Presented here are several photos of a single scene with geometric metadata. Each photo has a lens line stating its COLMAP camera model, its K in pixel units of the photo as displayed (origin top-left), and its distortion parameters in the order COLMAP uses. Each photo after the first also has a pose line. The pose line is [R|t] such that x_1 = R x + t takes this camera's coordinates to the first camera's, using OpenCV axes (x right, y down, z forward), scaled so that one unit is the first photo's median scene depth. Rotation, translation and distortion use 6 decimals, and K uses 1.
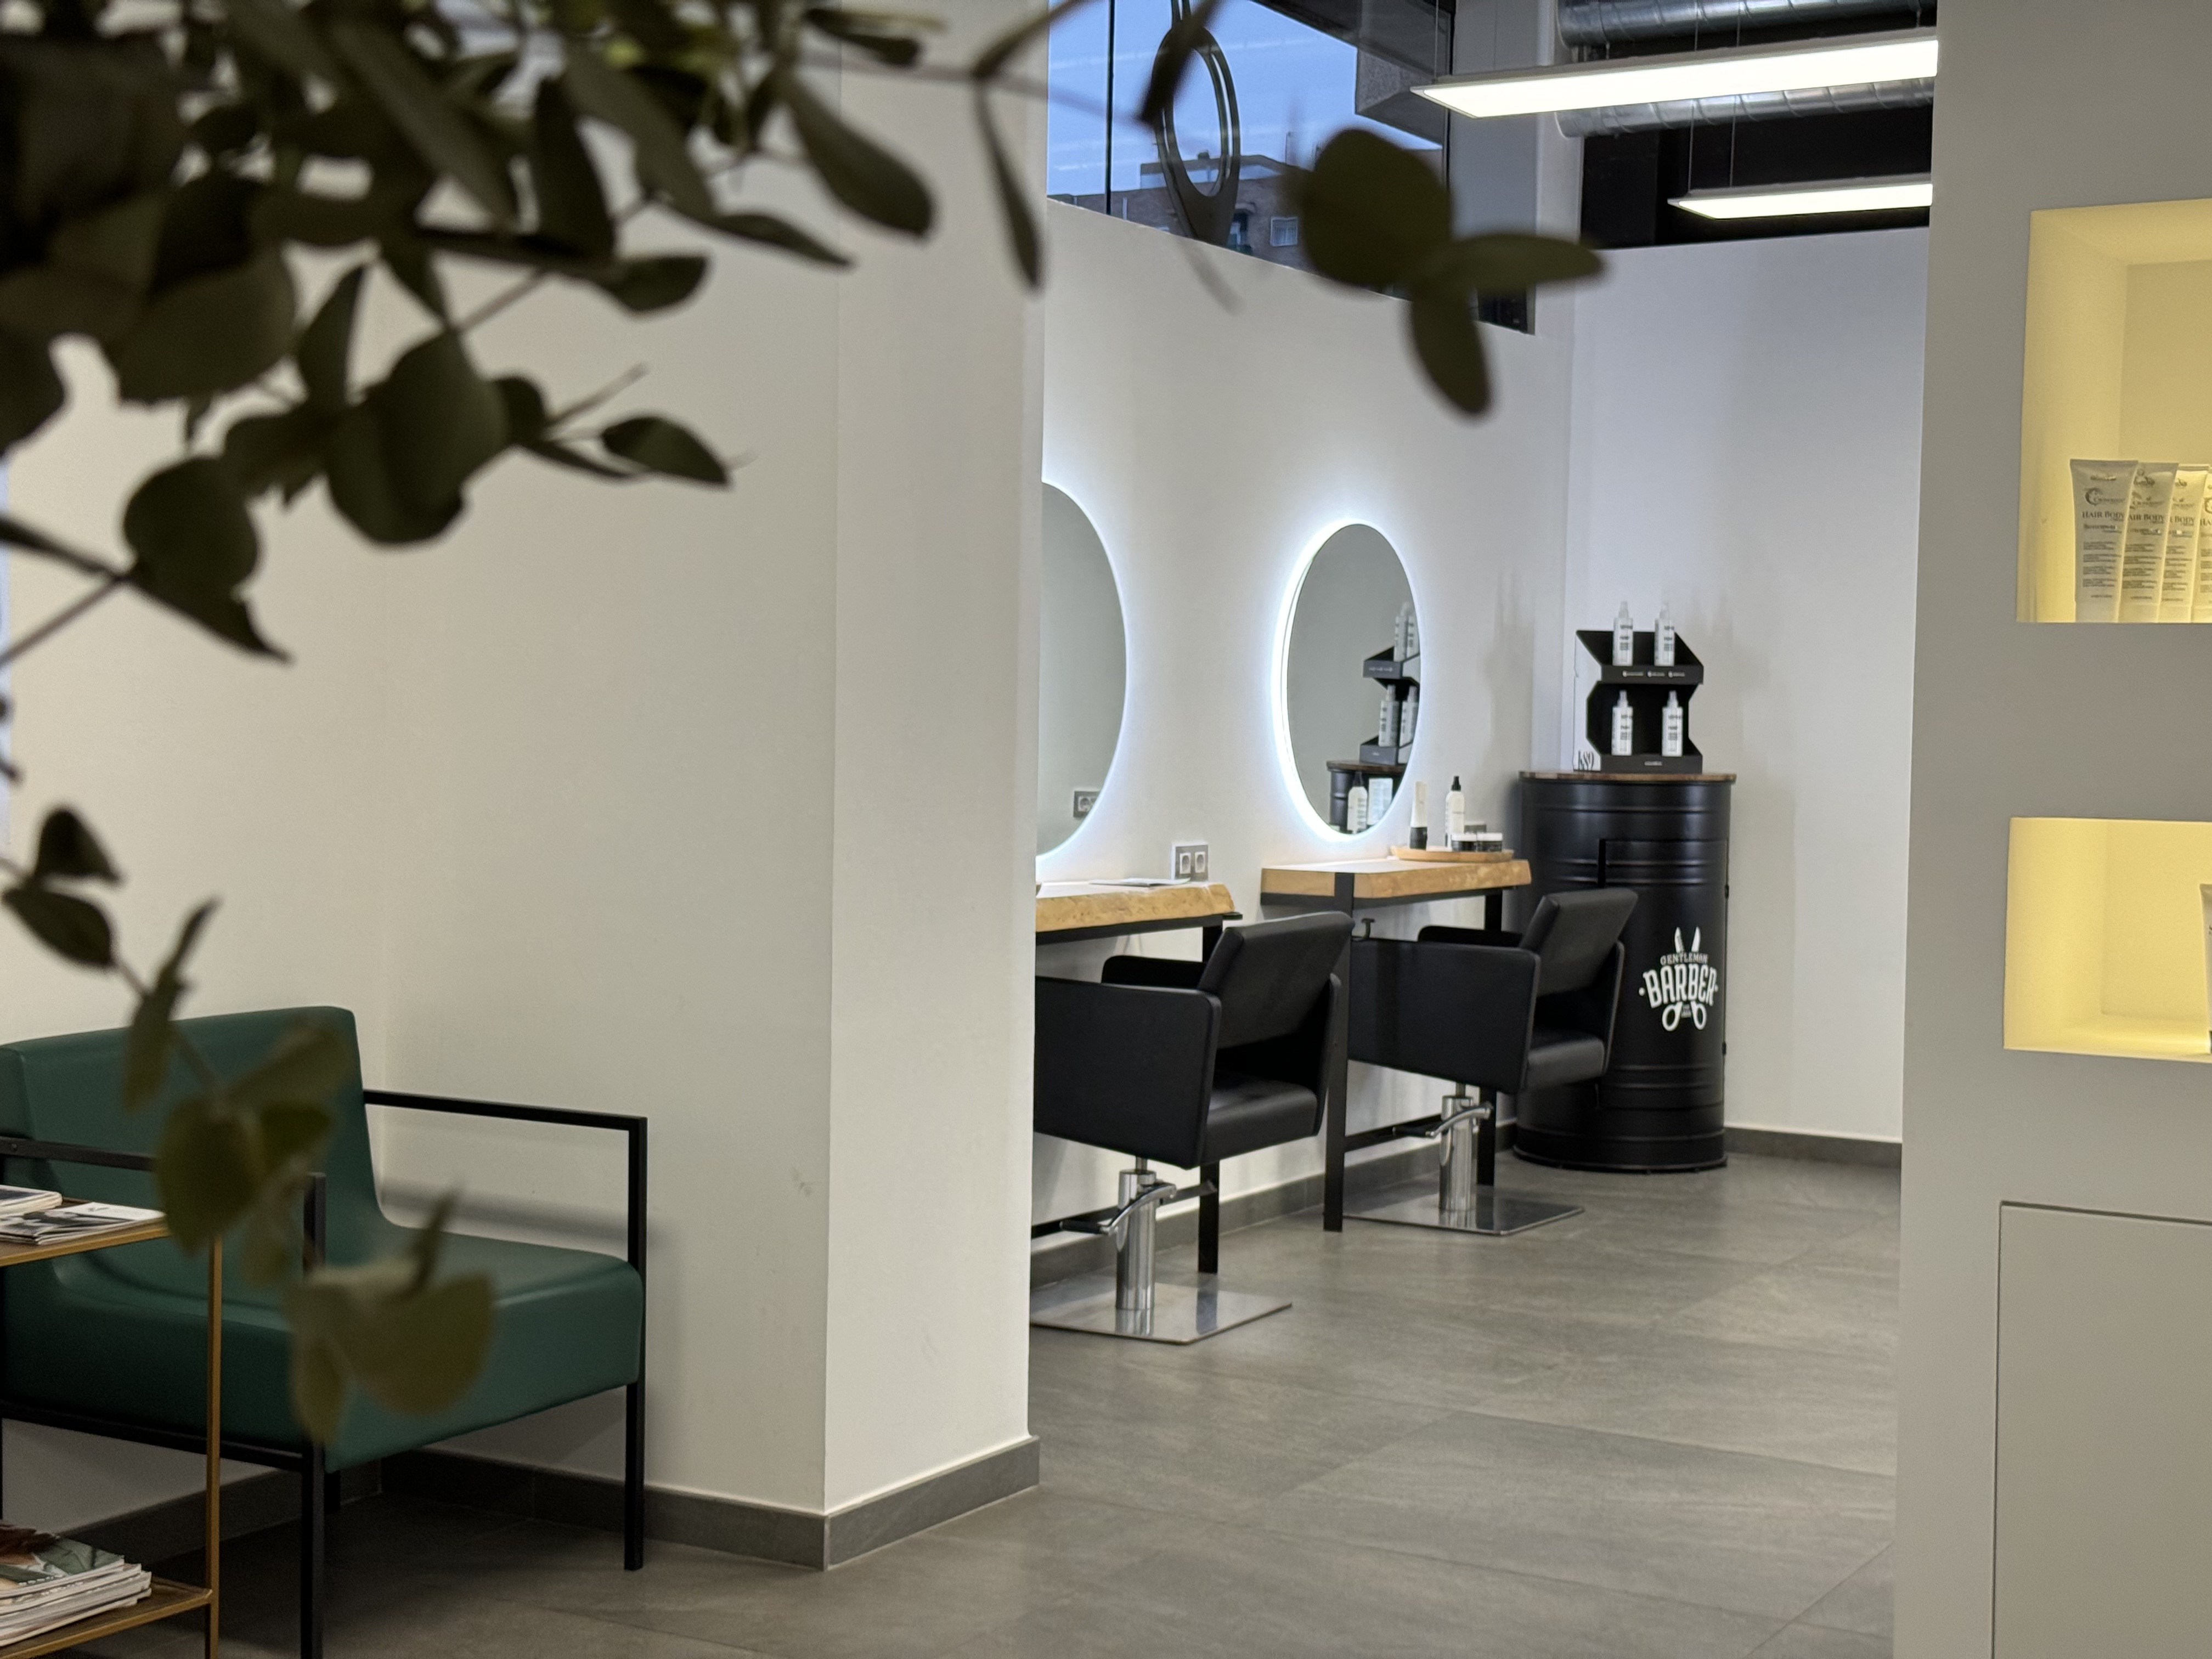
lens RADIAL K [[3083.4, 0, 1106.0], [0, 3083.4, 829.5], [0, 0, 1]] dist [0.234864, -0.304220]
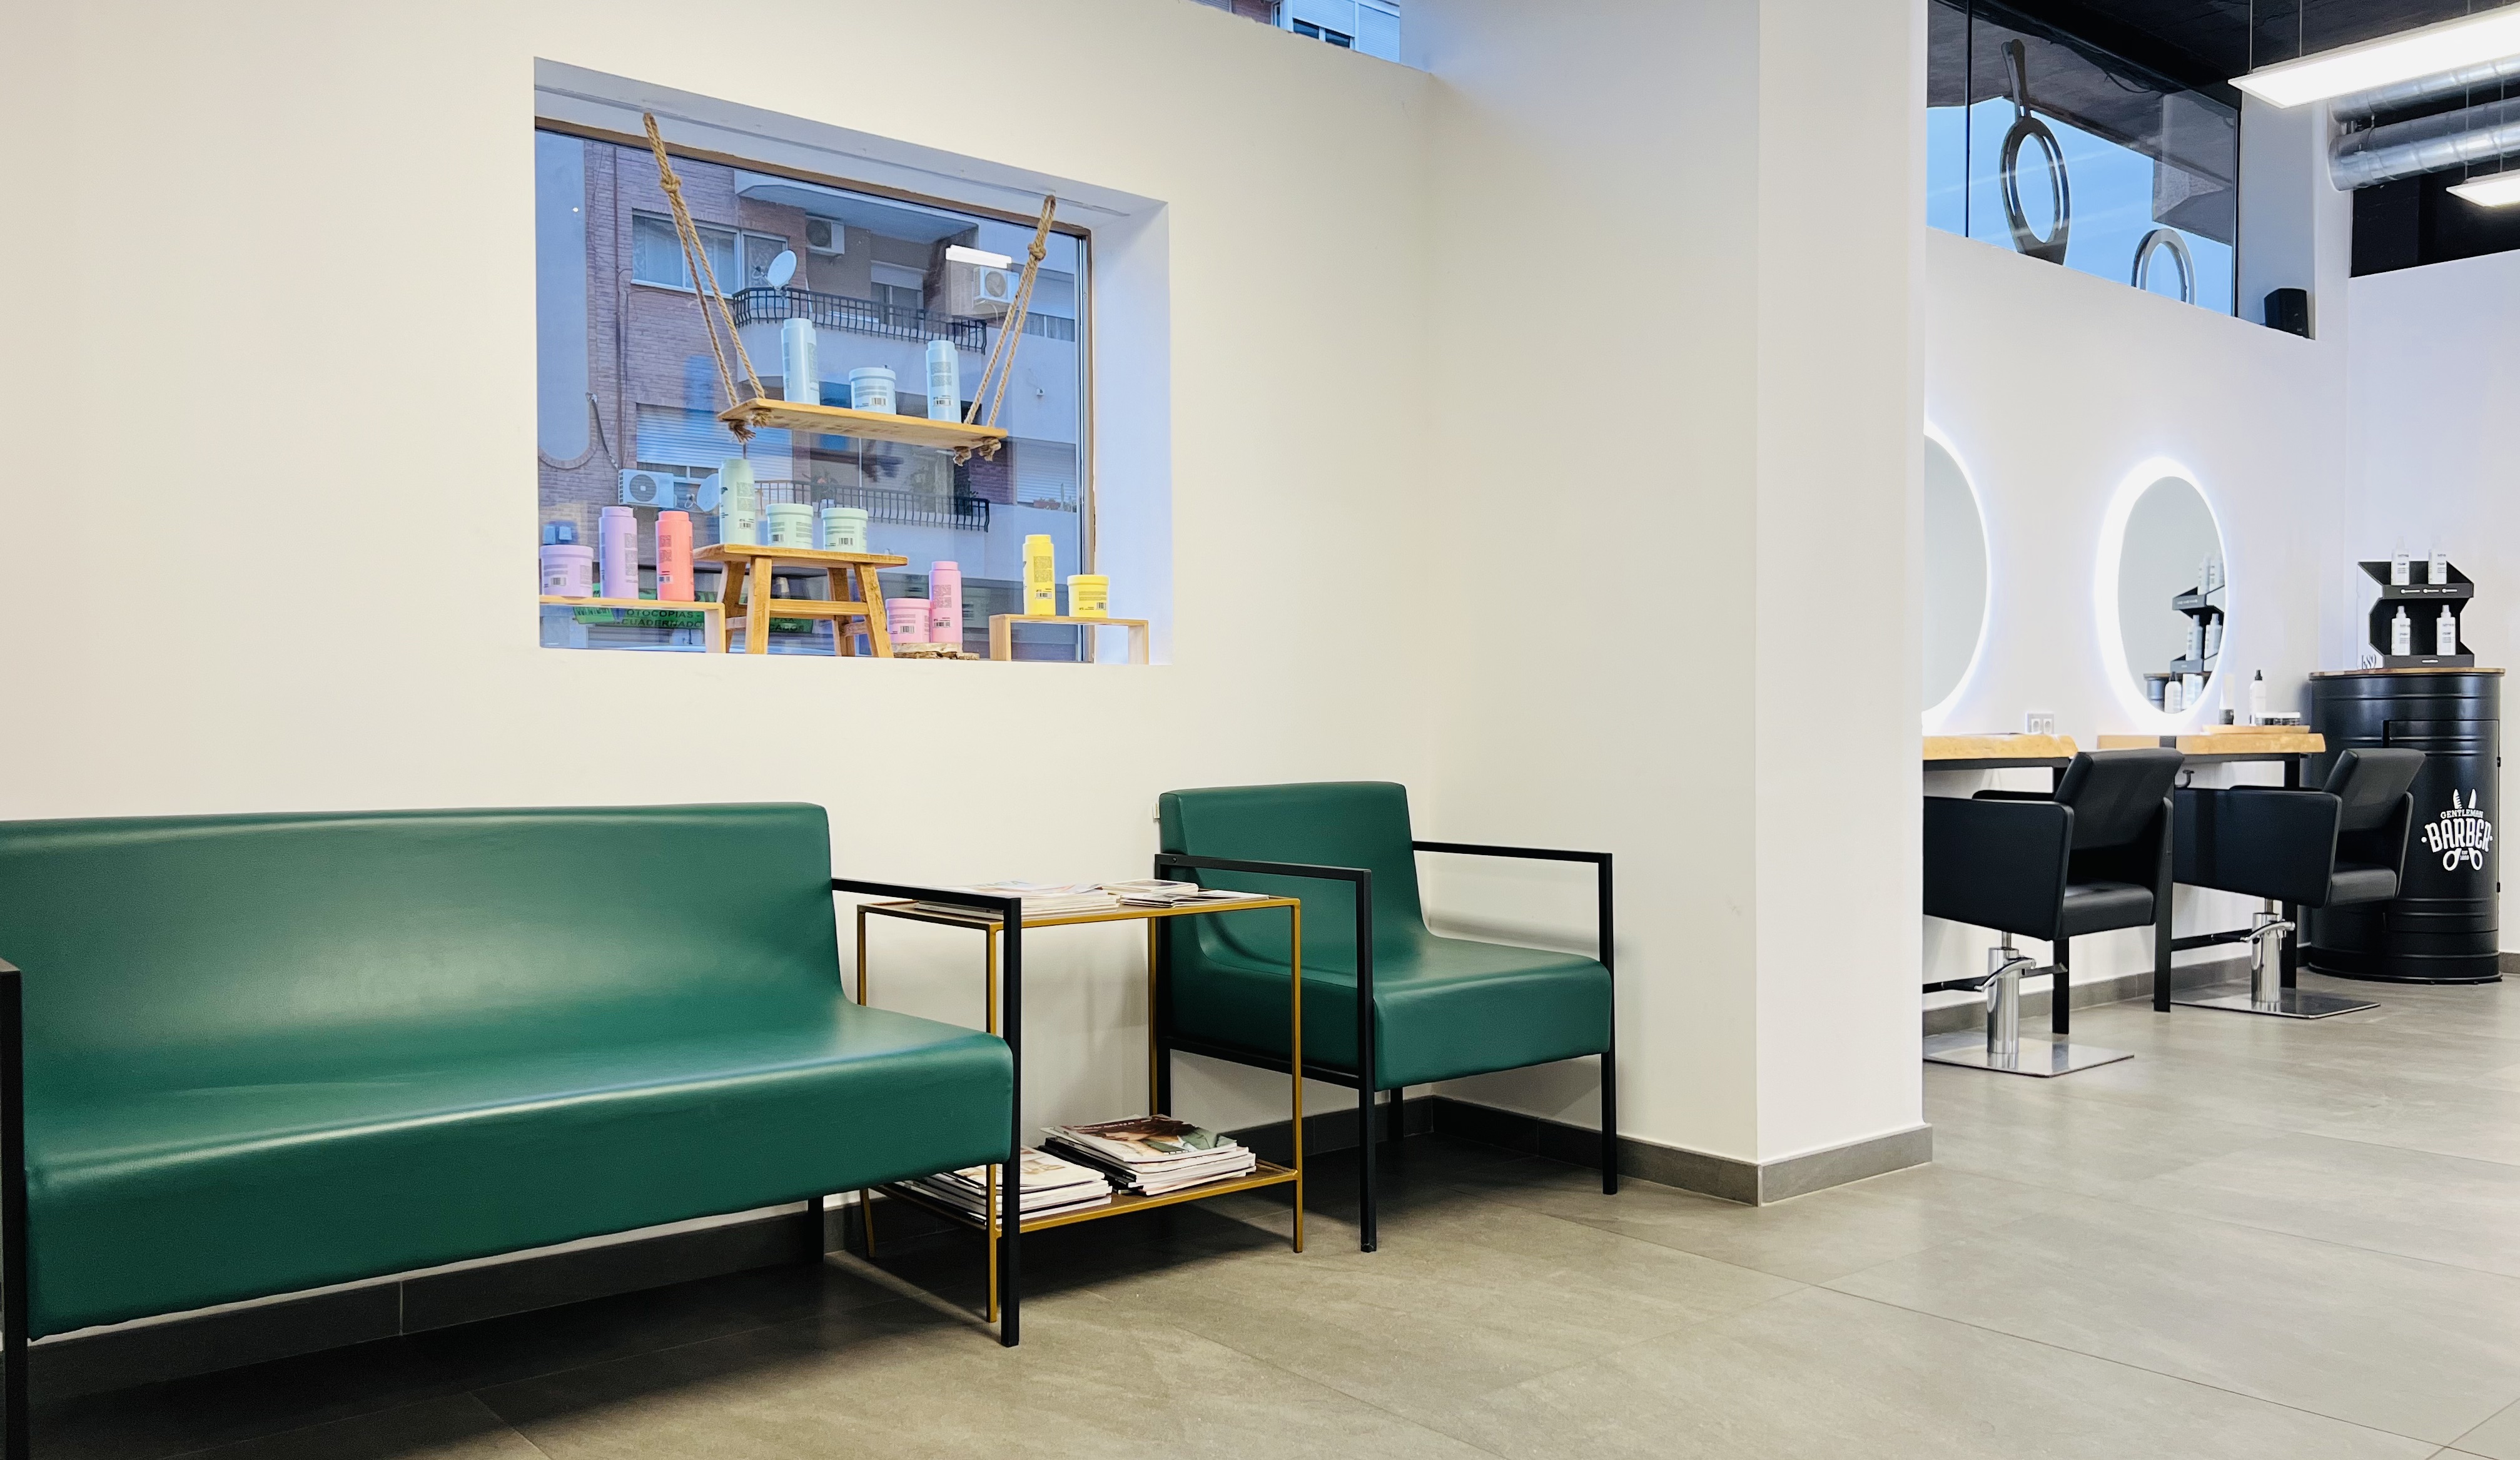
lens RADIAL K [[1973.7, 0, 1260.0], [0, 1973.7, 730.0], [0, 0, 1]] dist [0.032007, 0.005606]
pose [[0.943107, -0.014118, -0.332190, -0.005854], [0.004730, 0.999567, -0.029051, 0.037956], [0.332456, 0.025827, 0.942765, 0.094227]]
